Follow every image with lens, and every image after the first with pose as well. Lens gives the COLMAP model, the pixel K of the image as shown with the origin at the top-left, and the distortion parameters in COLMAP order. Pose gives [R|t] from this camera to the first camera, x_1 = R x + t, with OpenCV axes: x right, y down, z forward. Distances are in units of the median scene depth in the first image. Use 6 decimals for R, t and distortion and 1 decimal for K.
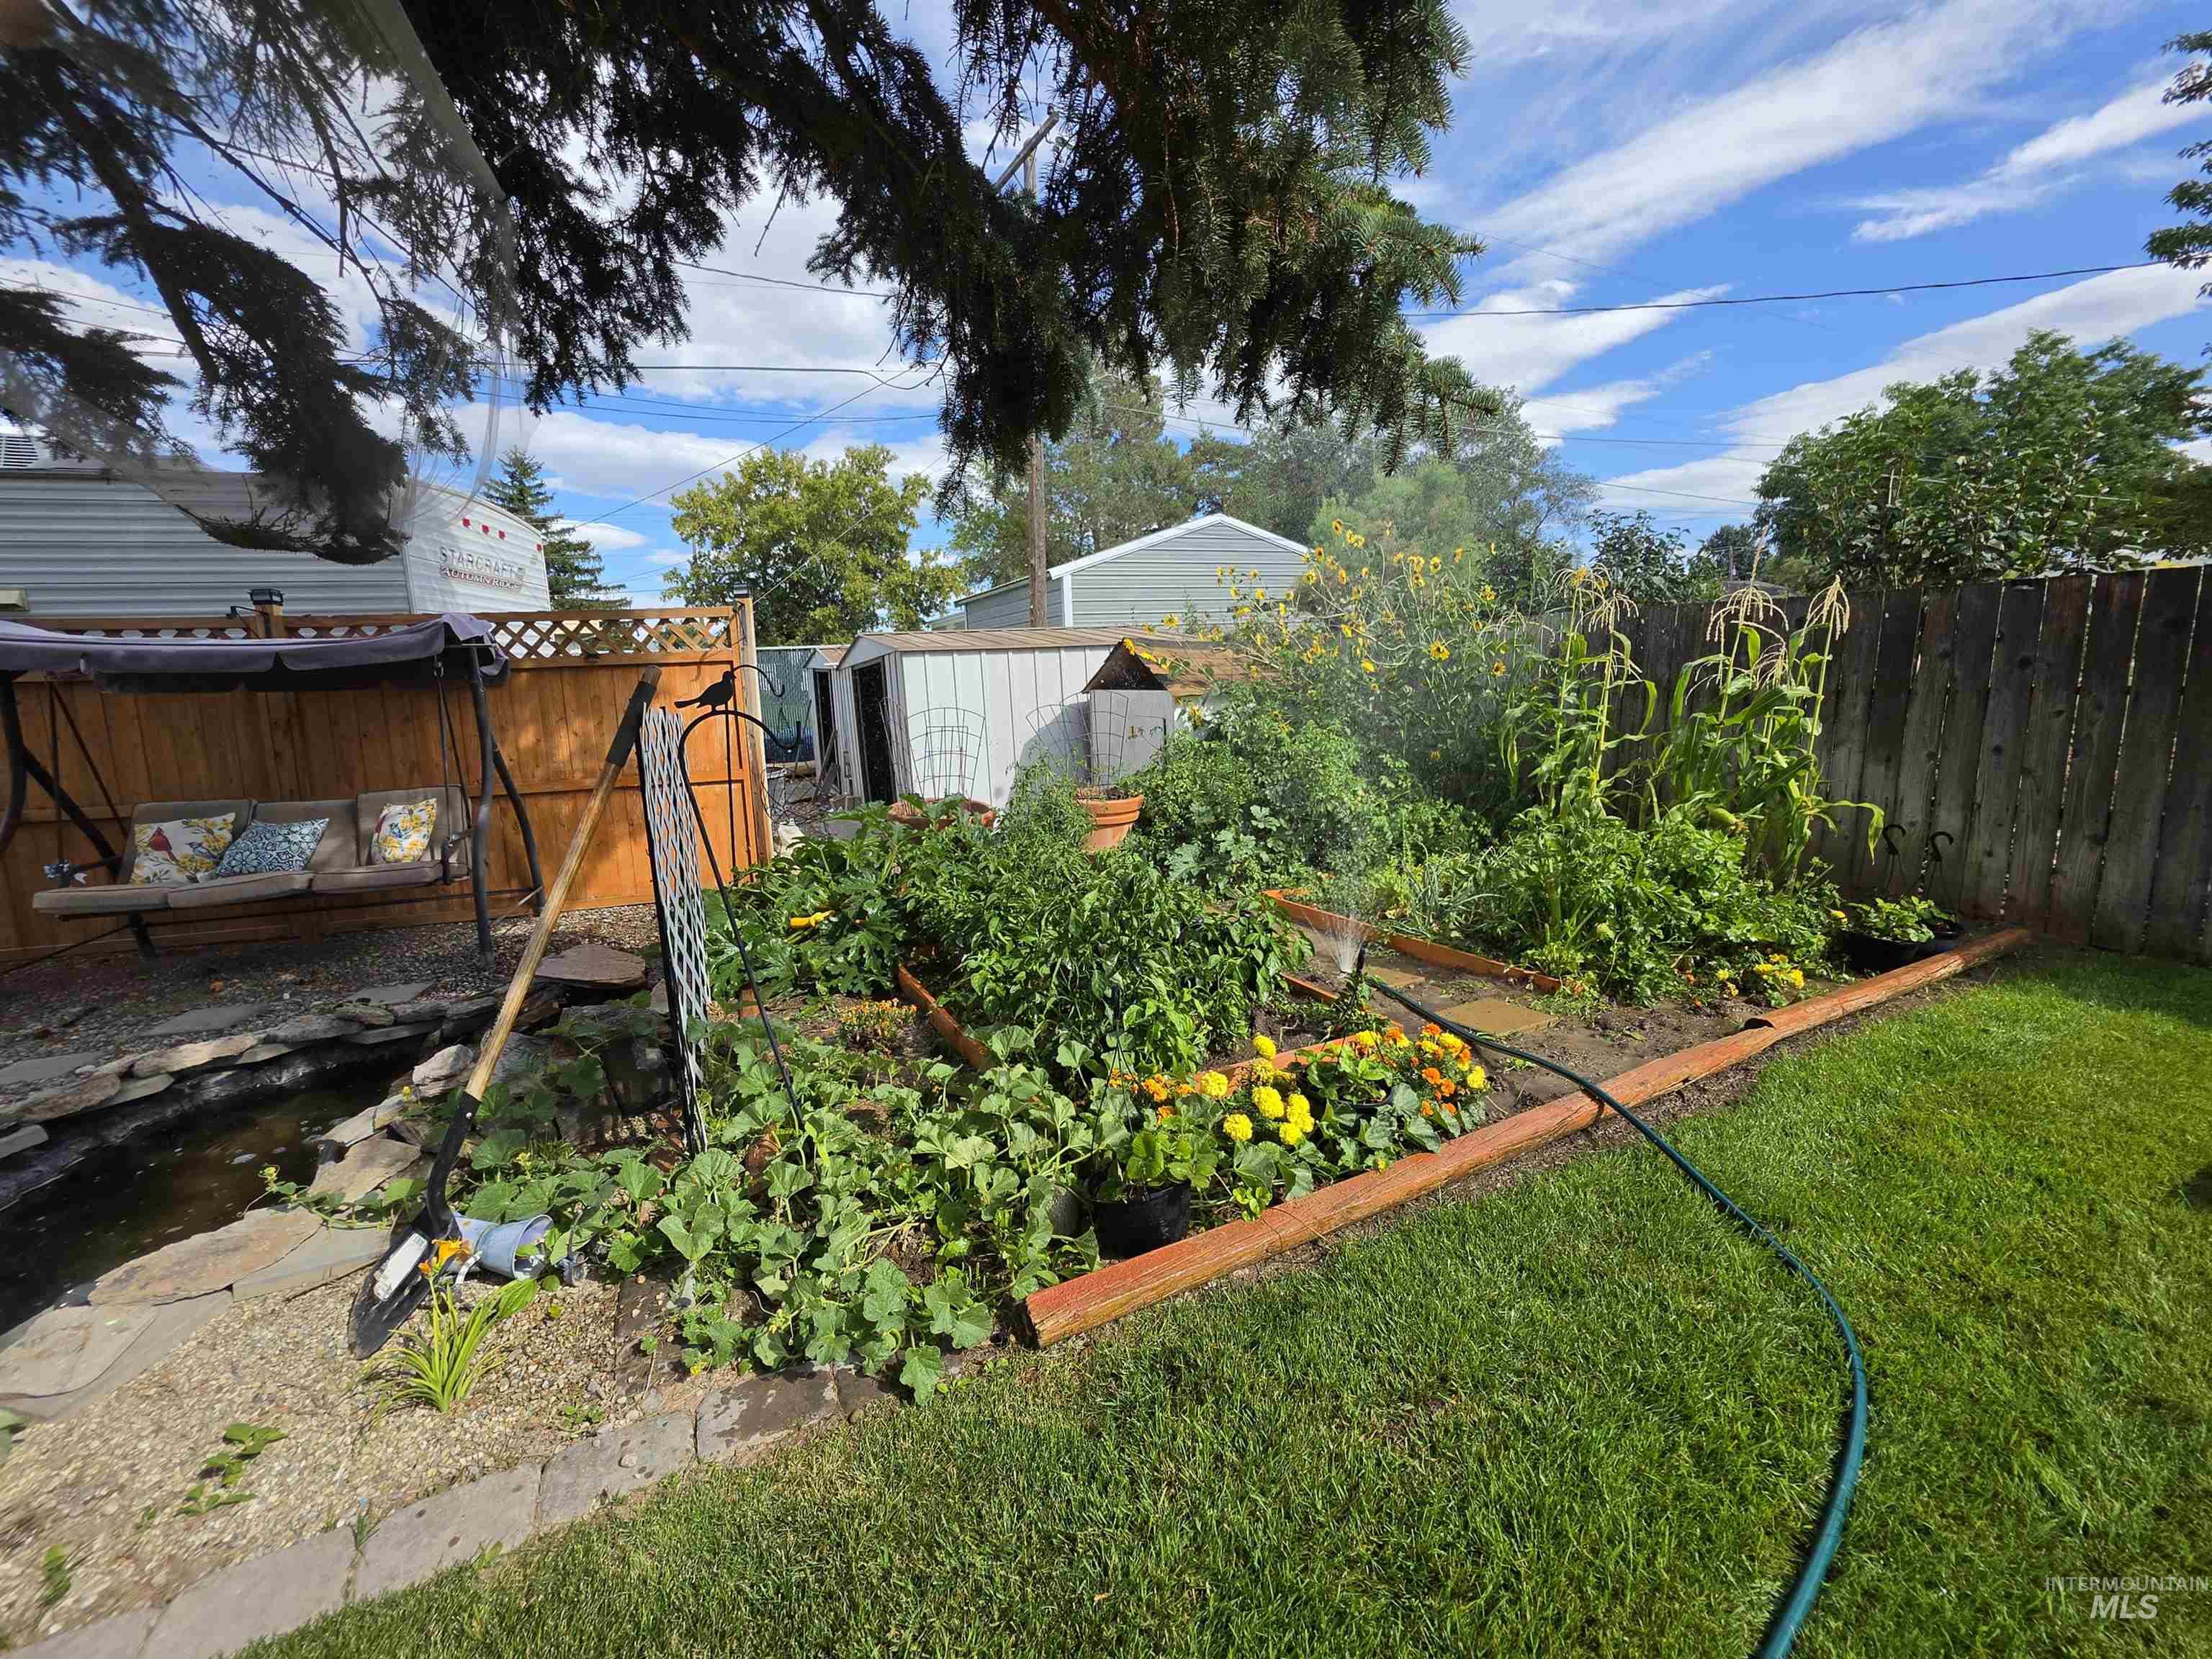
lens RADIAL K [[887.9, 0, 1089.6], [0, 887.9, 814.3], [0, 0, 1]] dist [-0.005887, 0.001432]
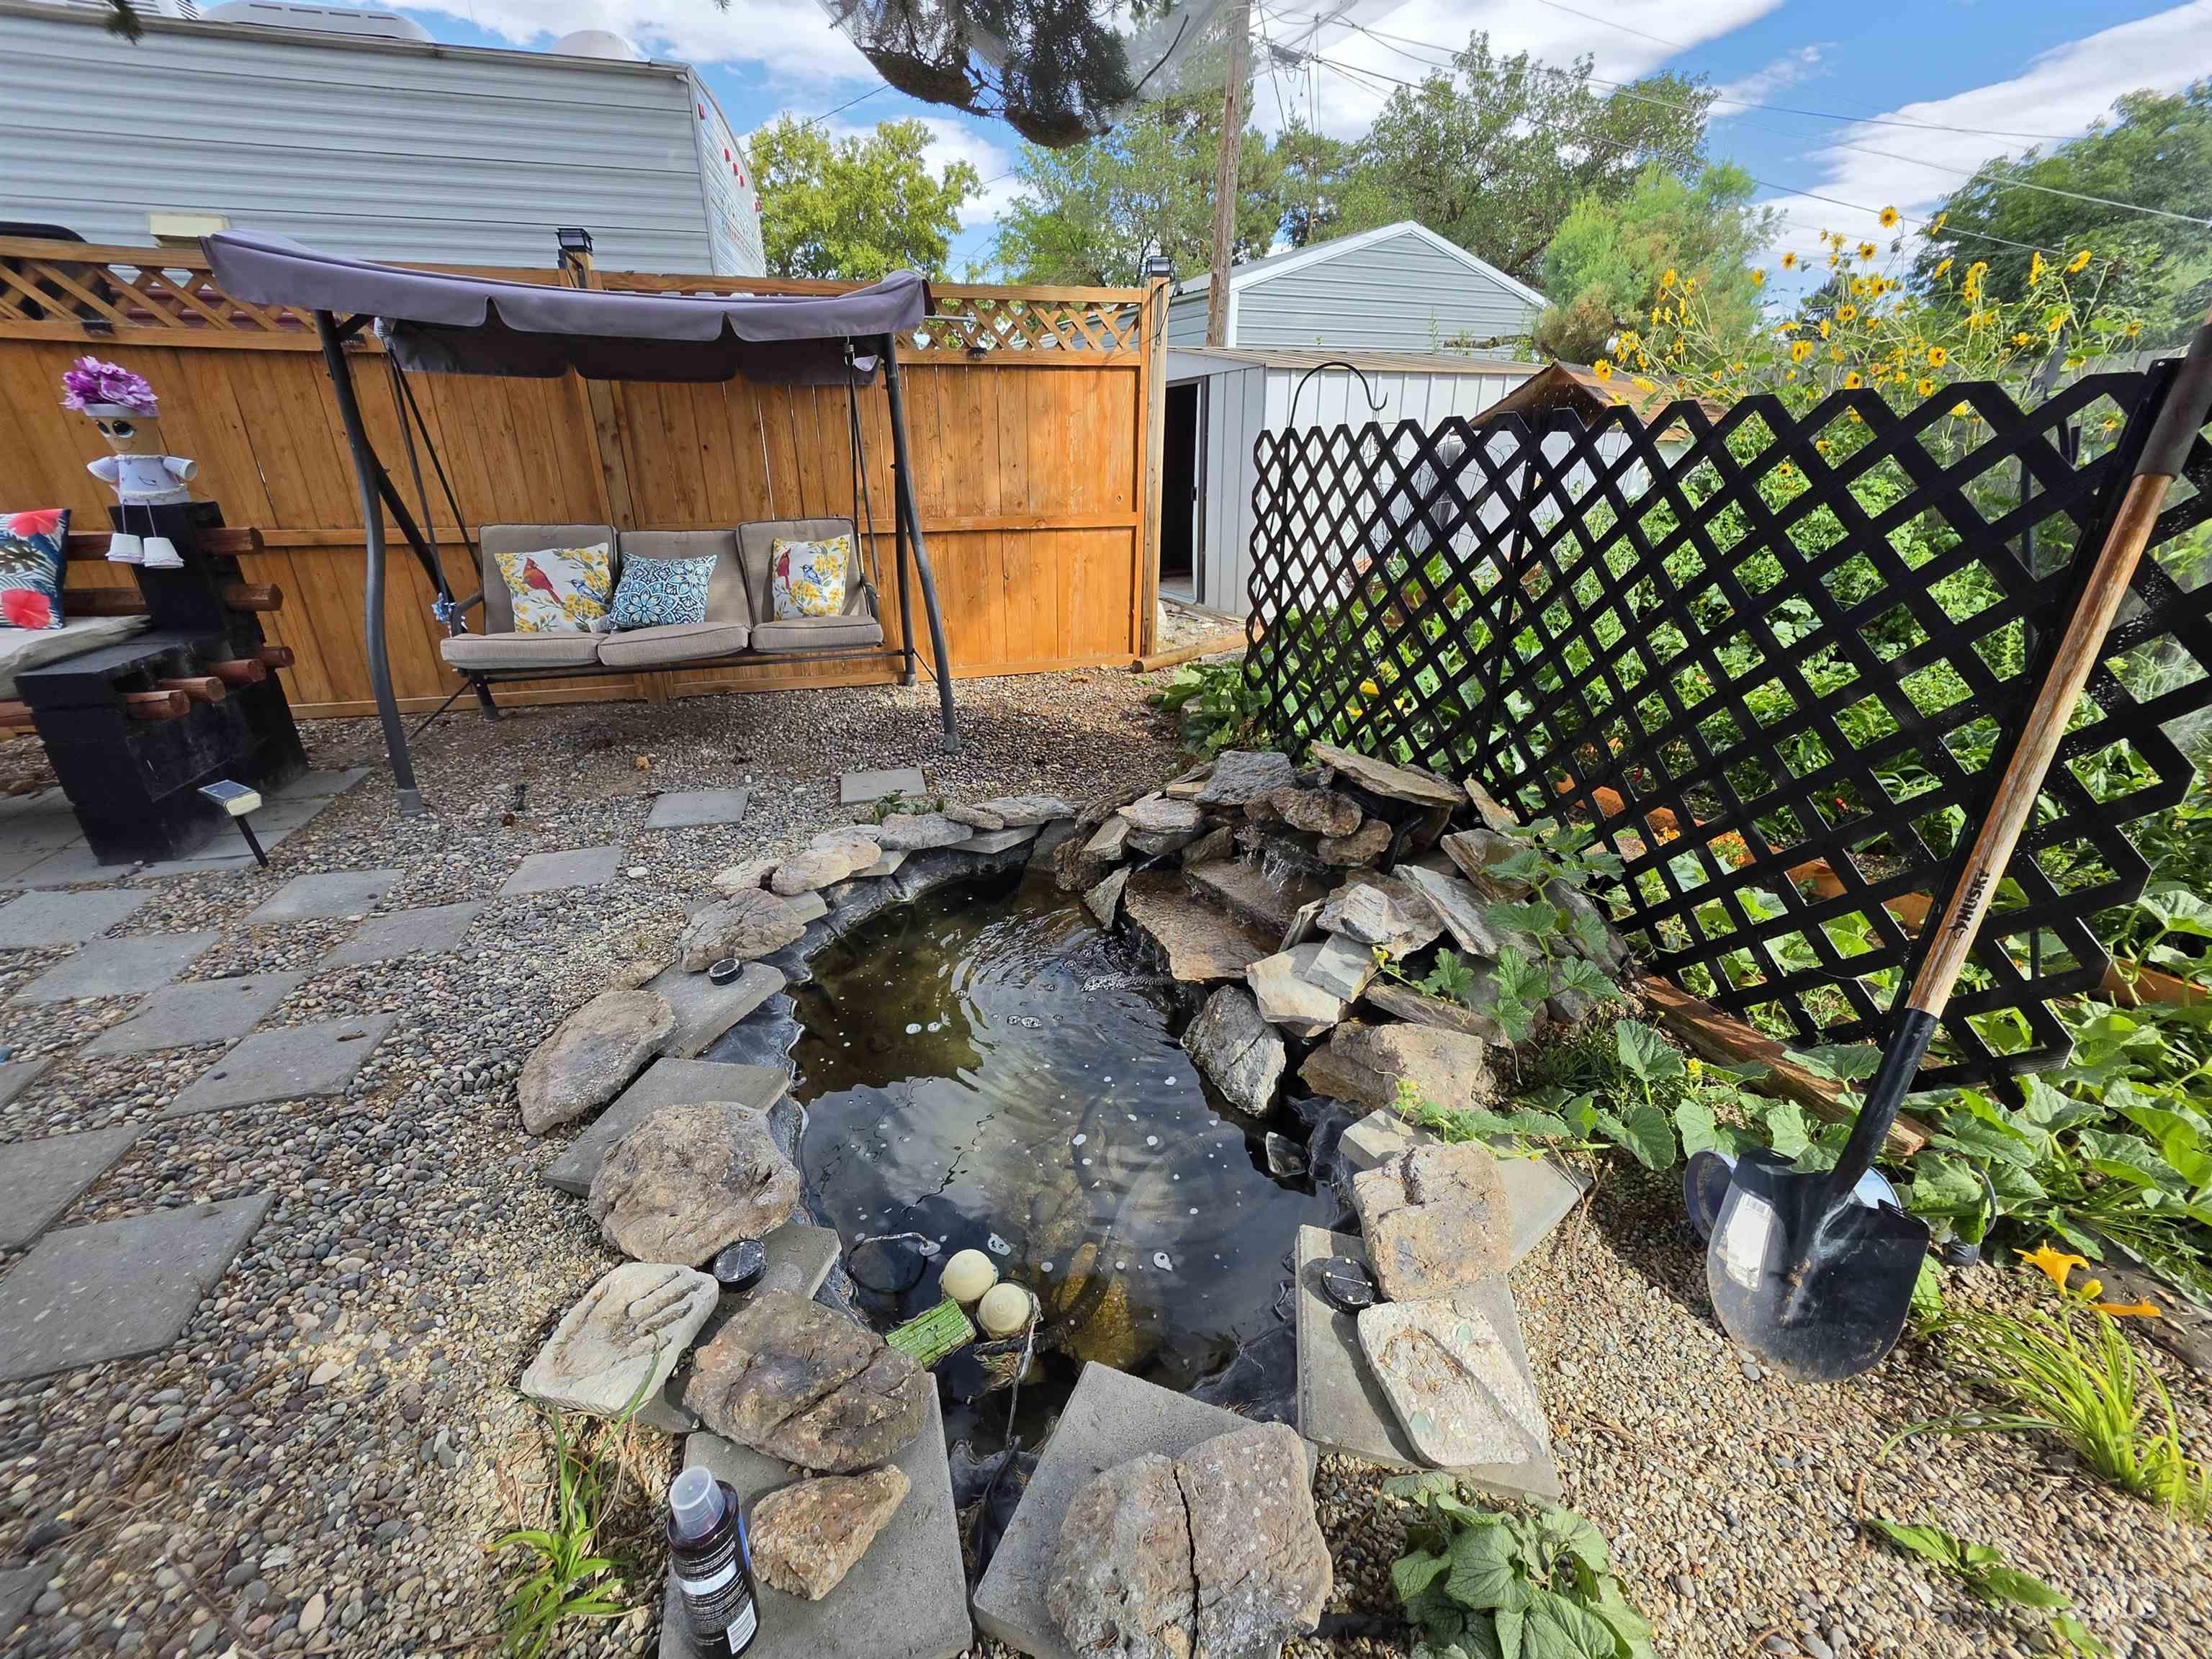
lens RADIAL K [[887.9, 0, 1095.6], [0, 887.9, 813.5], [0, 0, 1]] dist [-0.005887, 0.001432]
pose [[0.999229, 0.035872, 0.015937, -0.456474], [-0.038738, 0.966741, 0.252808, 0.012604], [-0.006338, -0.253230, 0.967385, 0.148832]]
